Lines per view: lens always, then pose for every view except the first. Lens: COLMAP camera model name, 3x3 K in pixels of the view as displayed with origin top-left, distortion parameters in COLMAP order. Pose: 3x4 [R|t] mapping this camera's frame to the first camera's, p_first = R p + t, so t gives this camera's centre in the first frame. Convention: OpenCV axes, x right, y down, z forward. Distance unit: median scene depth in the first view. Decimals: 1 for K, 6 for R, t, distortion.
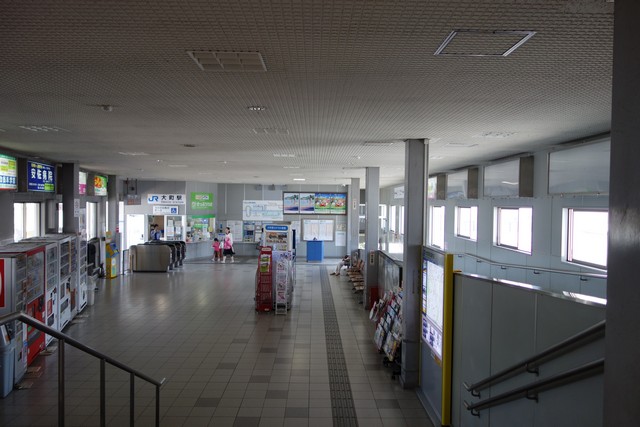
lens RADIAL K [[503.1, 0, 320.0], [0, 503.1, 213.5], [0, 0, 1]] dist [0.002222, -0.000428]
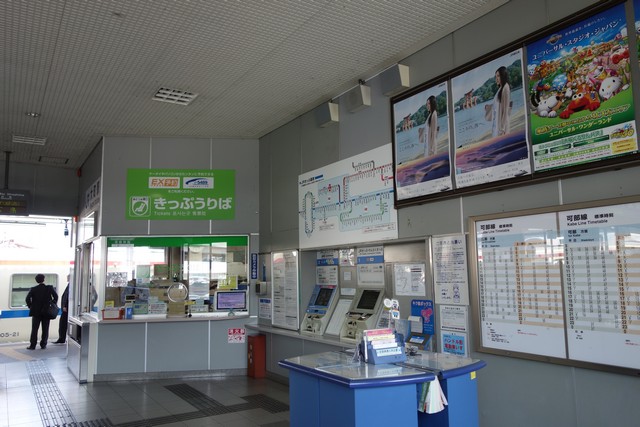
lens RADIAL K [[503.1, 0, 320.0], [0, 503.1, 213.5], [0, 0, 1]] dist [0.002222, -0.000428]
pose [[0.518475, -0.125706, -0.845803, 0.083046], [0.004982, 0.989563, -0.144018, 0.033730], [0.855078, 0.070456, 0.513689, 0.868909]]
